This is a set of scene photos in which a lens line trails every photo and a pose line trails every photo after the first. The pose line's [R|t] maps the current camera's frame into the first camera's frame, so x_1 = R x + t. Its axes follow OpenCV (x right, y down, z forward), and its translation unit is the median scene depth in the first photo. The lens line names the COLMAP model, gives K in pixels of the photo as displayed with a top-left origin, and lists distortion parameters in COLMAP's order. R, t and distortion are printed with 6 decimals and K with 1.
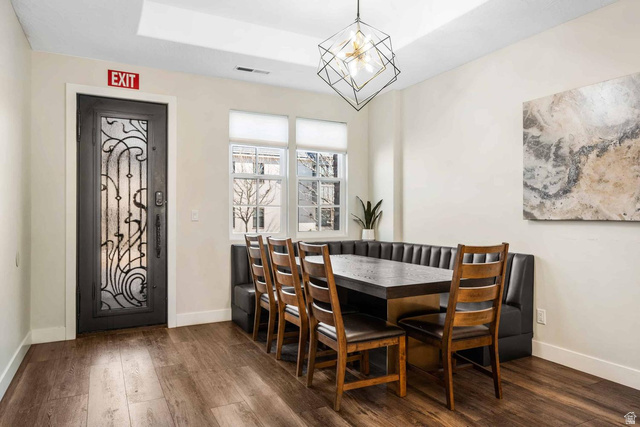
lens RADIAL K [[433.4, 0, 320.0], [0, 433.4, 213.5], [0, 0, 1]] dist [-0.003128, -0.002289]
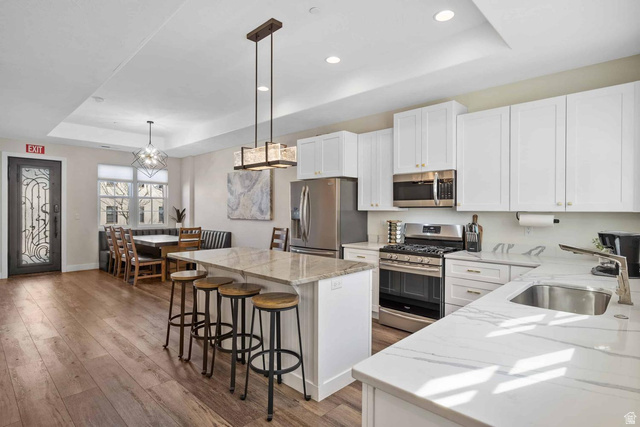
lens RADIAL K [[341.0, 0, 320.0], [0, 341.0, 213.5], [0, 0, 1]] dist [-0.000694, 0.000514]
pose [[0.945719, 0.001175, 0.324984, 0.274618], [-0.004257, 0.999952, 0.008772, -0.029861], [-0.324958, -0.009680, 0.945679, -0.905507]]
